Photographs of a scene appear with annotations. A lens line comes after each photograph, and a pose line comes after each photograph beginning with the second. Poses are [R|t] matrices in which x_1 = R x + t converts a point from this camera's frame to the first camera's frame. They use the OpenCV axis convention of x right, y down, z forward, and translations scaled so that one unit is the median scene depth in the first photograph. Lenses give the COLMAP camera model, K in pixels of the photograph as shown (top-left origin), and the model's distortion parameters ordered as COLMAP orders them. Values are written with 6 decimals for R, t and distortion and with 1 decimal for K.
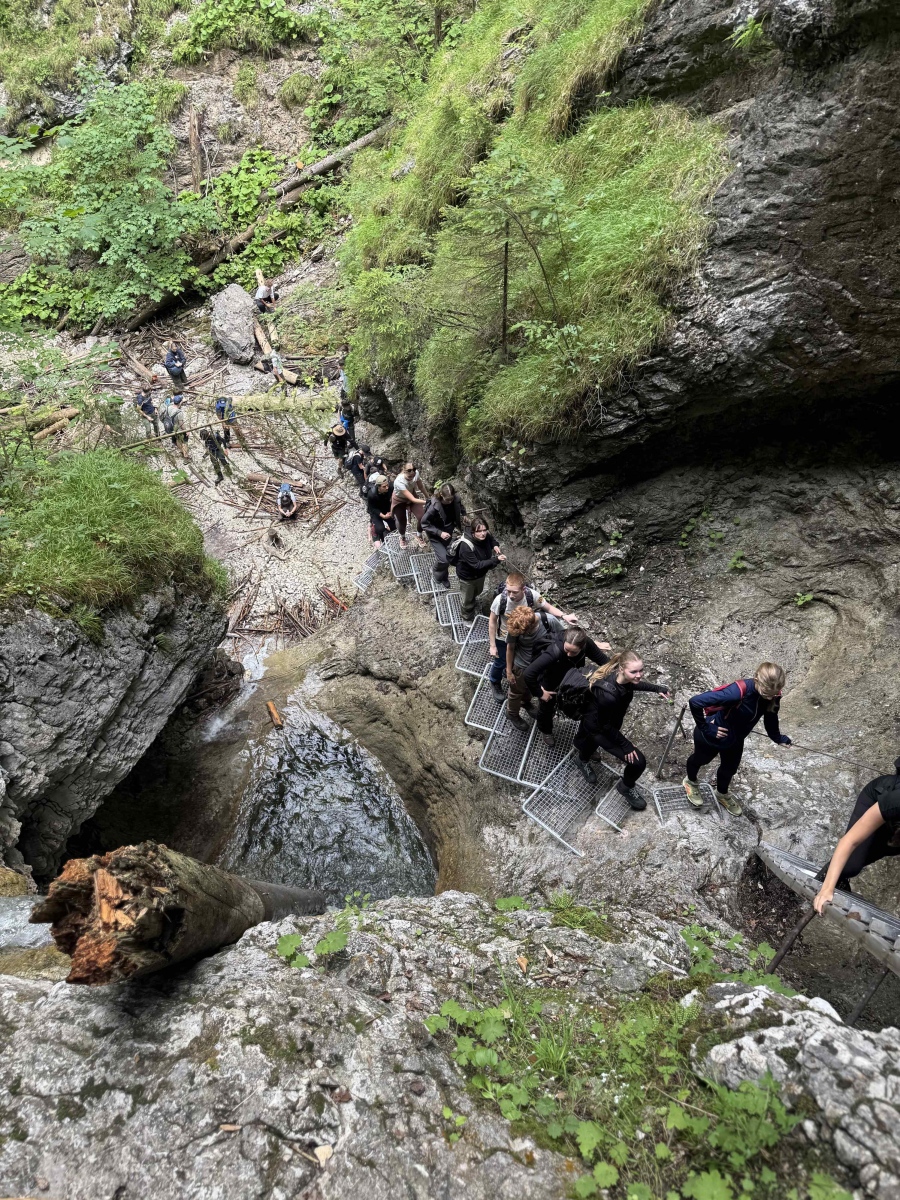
lens RADIAL K [[847.9, 0, 449.6], [0, 847.9, 600.5], [0, 0, 1]] dist [-0.009811, -0.003287]
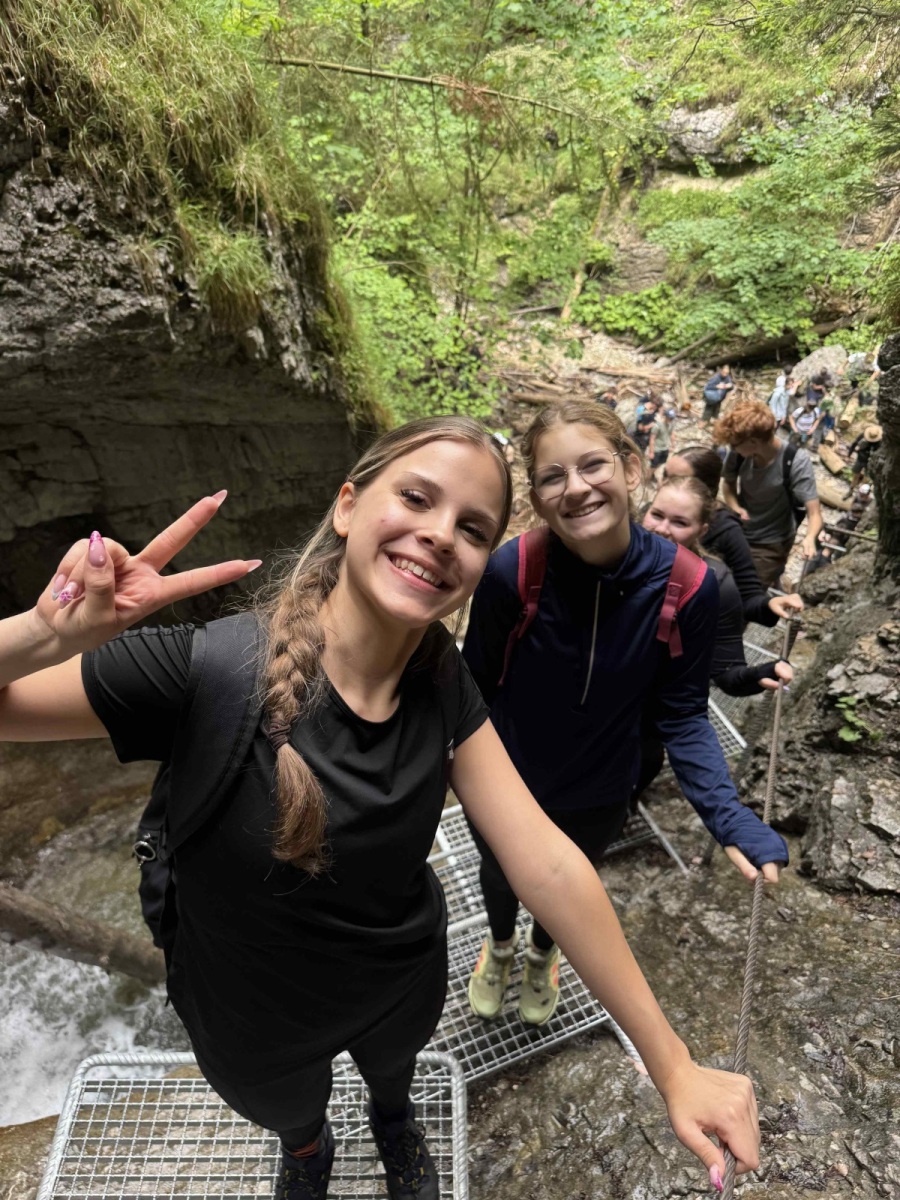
lens RADIAL K [[847.9, 0, 451.5], [0, 847.9, 599.6], [0, 0, 1]] dist [-0.009811, -0.003287]
pose [[0.667053, 0.478574, -0.570970, 0.067596], [-0.573407, 0.819101, 0.016651, 0.016763], [0.475651, 0.316292, 0.820802, 0.238263]]
